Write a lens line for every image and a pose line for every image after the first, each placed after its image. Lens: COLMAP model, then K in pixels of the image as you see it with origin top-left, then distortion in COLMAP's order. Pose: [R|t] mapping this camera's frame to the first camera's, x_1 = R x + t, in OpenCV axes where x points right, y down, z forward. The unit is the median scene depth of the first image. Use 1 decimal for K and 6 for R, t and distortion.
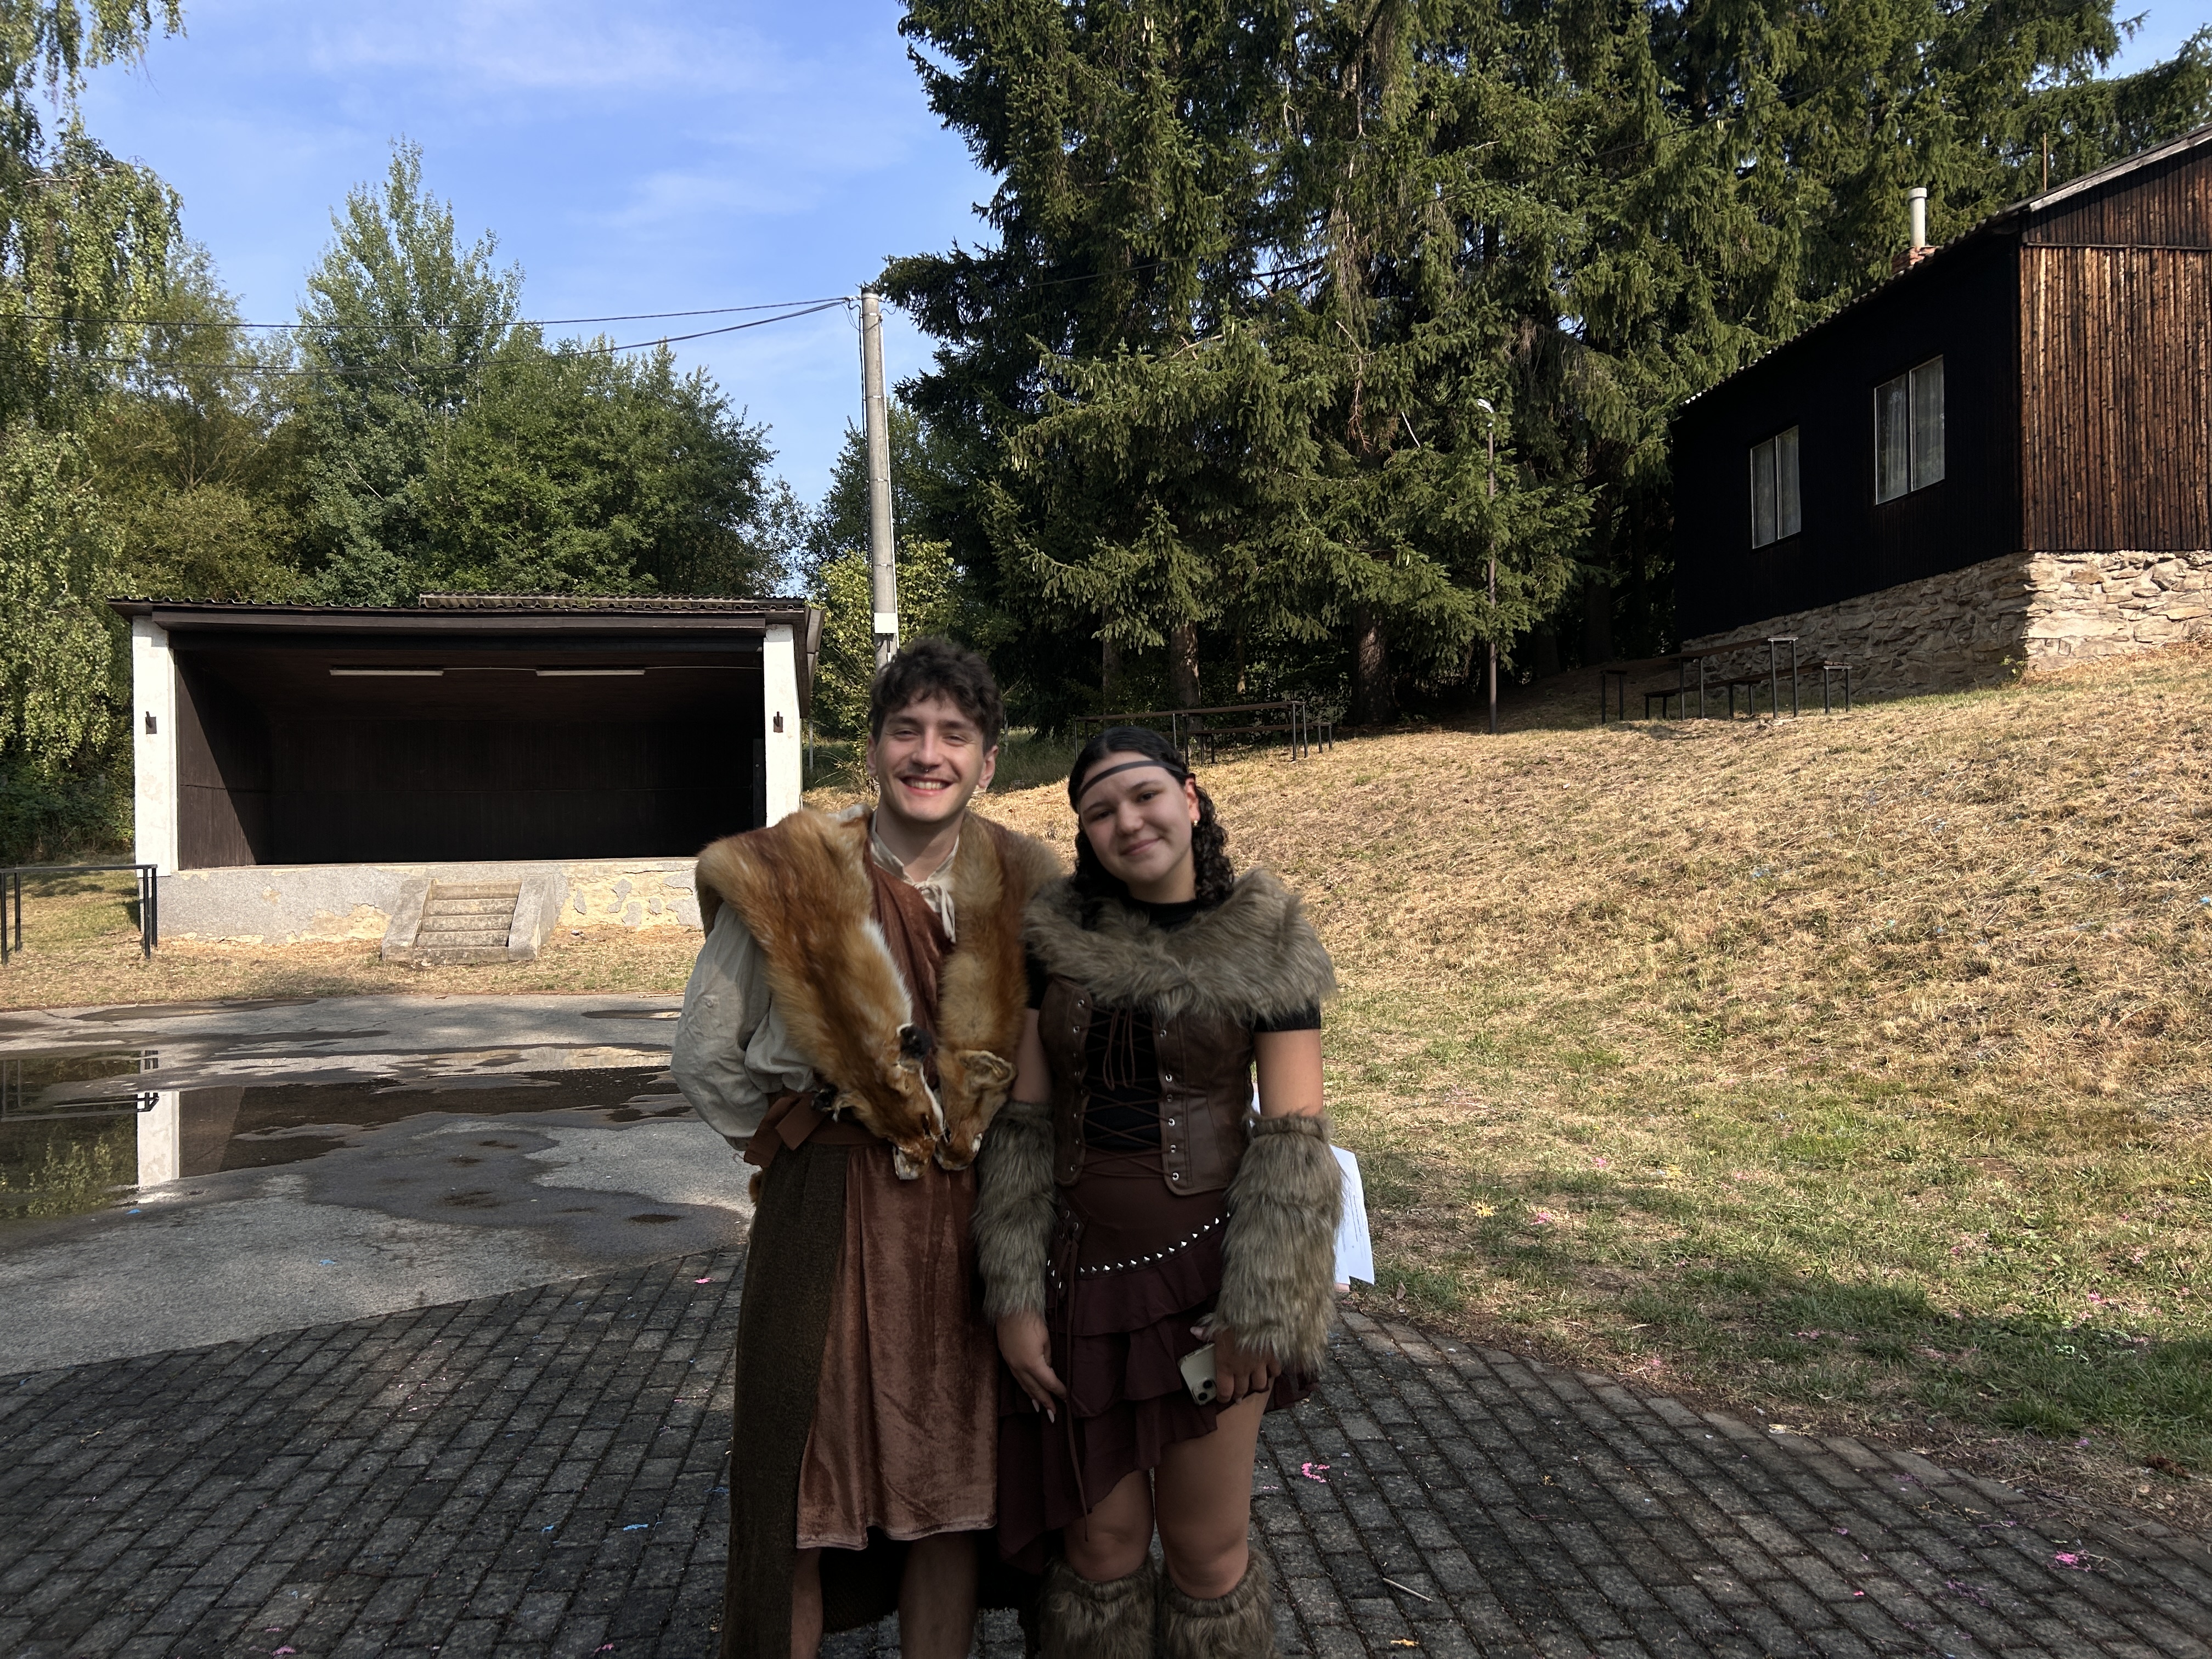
lens RADIAL K [[1628.9, 0, 1105.2], [0, 1628.9, 830.5], [0, 0, 1]] dist [0.030327, -0.044816]
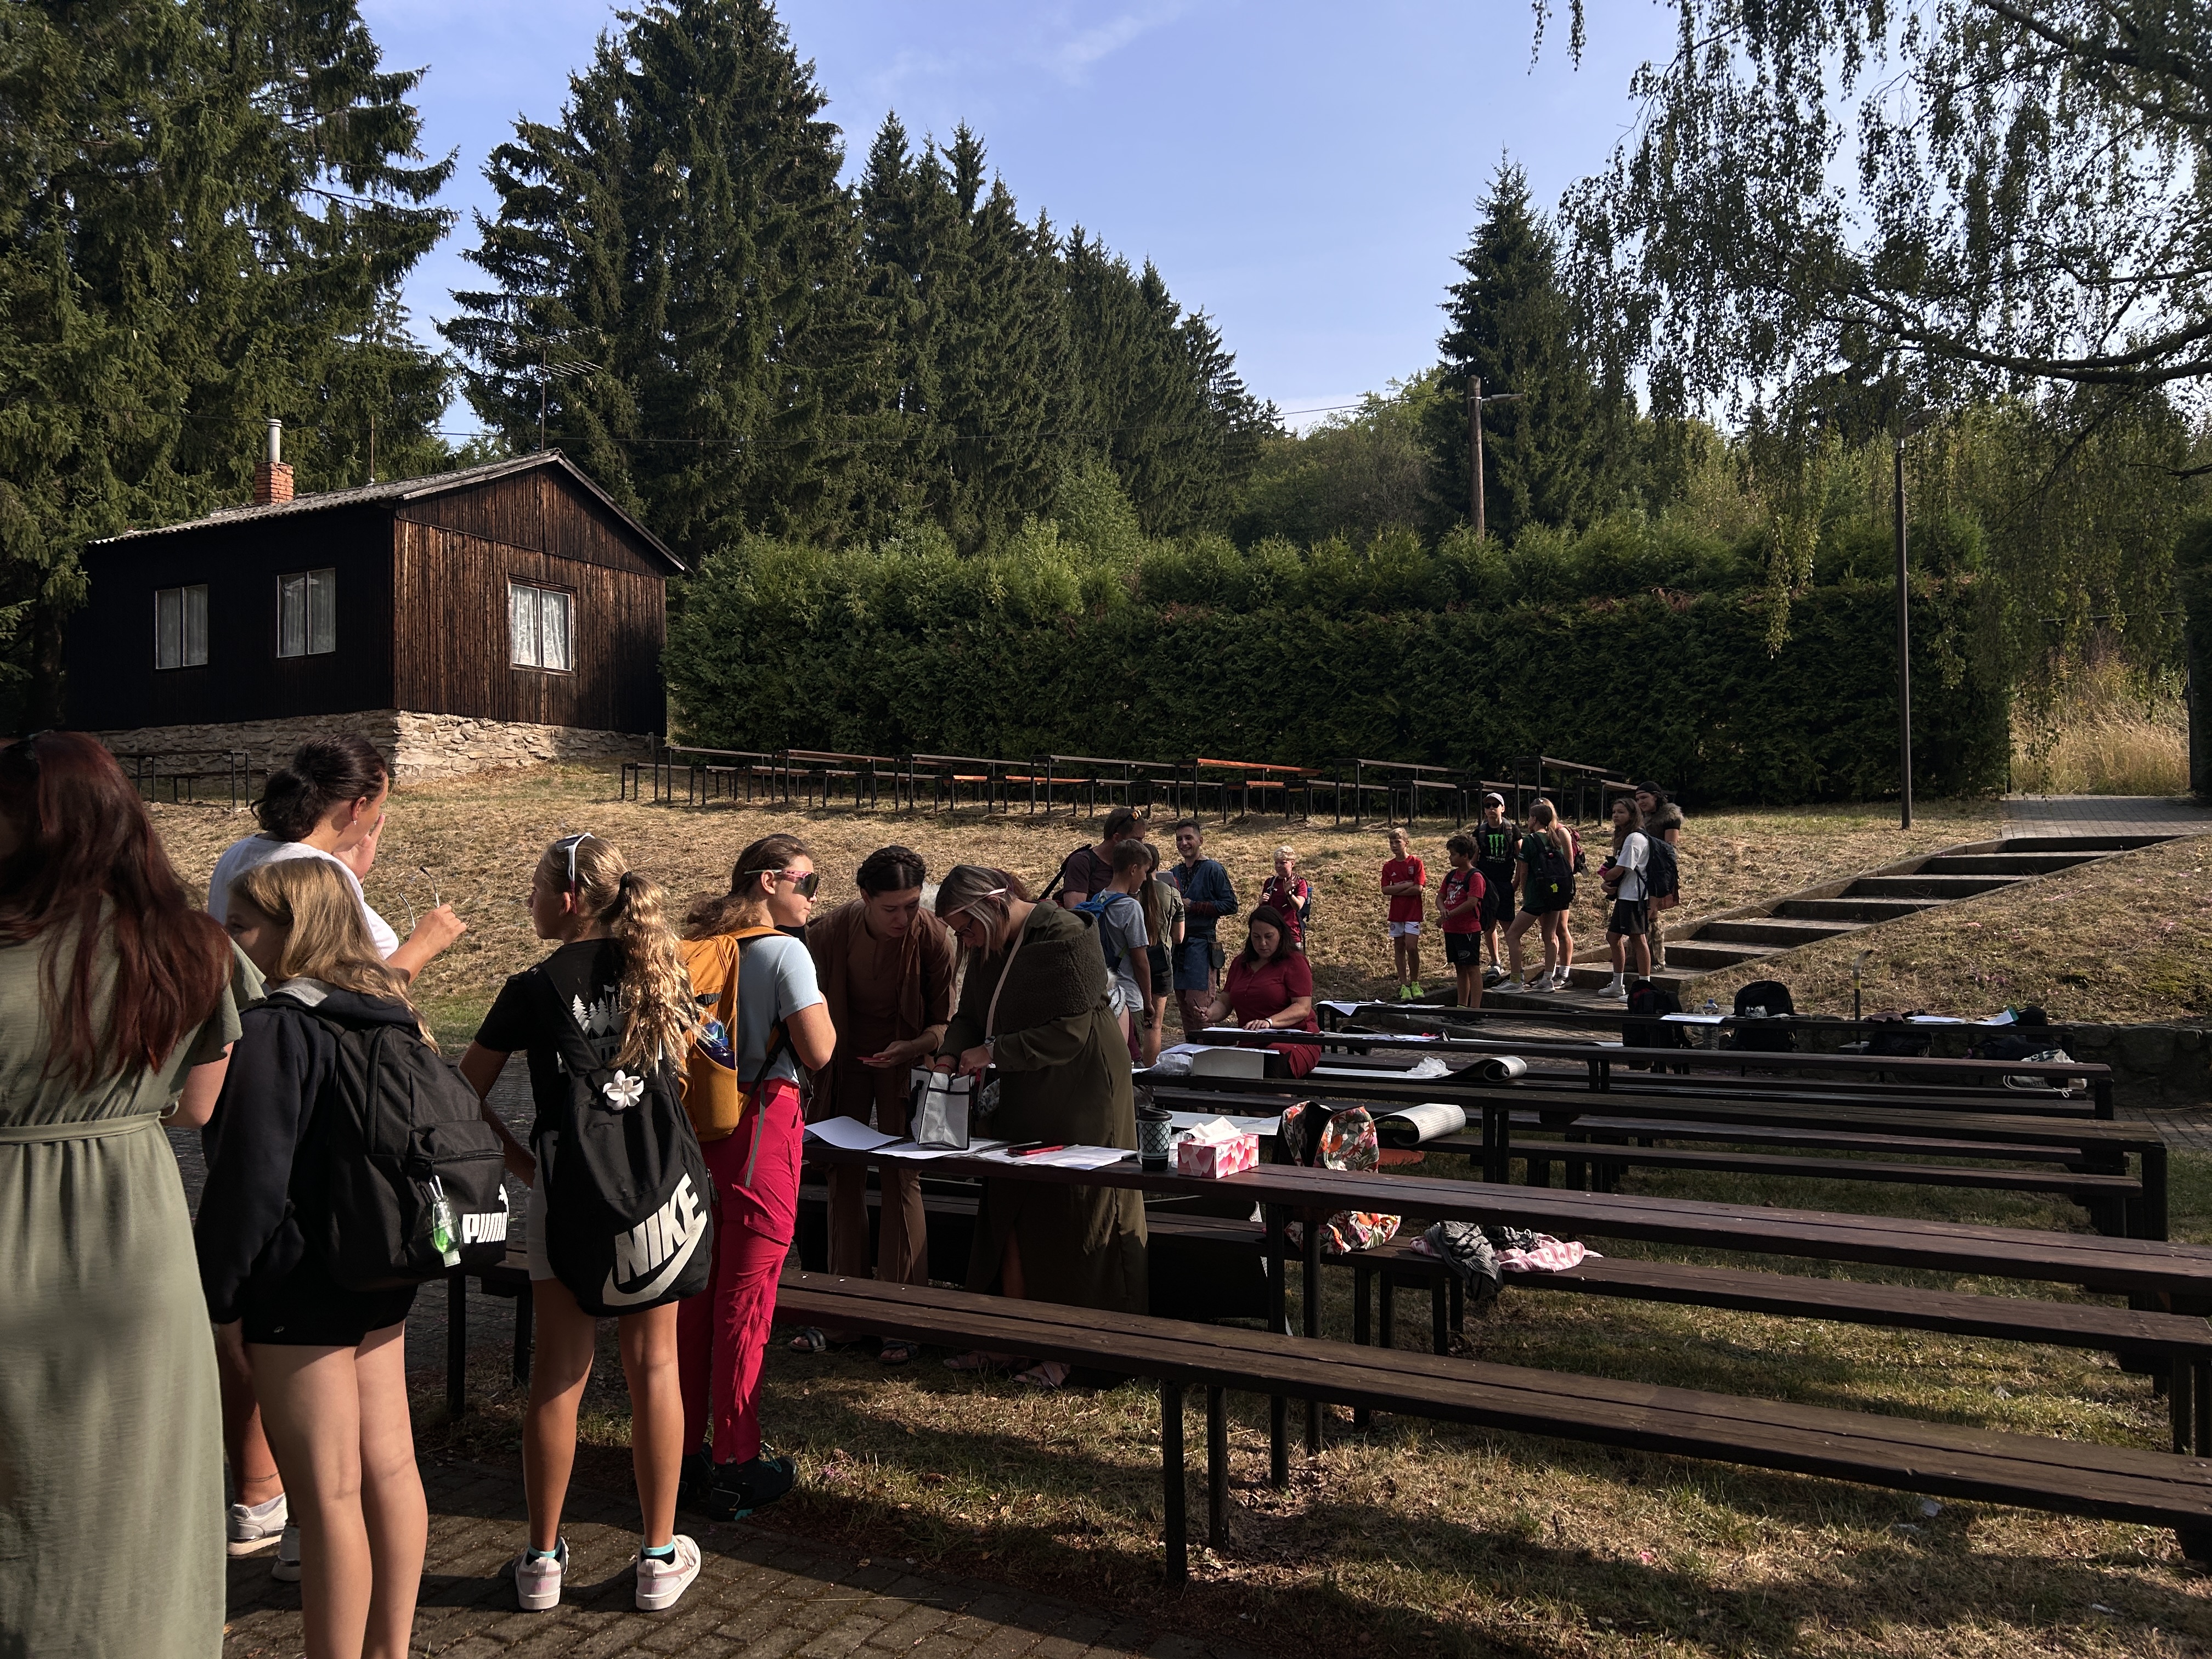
lens RADIAL K [[1628.9, 0, 1105.2], [0, 1628.9, 830.5], [0, 0, 1]] dist [0.030327, -0.044816]
pose [[0.496842, 0.030898, 0.867291, -0.464379], [0.006851, 0.999195, -0.039522, 0.014223], [-0.867814, 0.025578, 0.496231, -0.378028]]
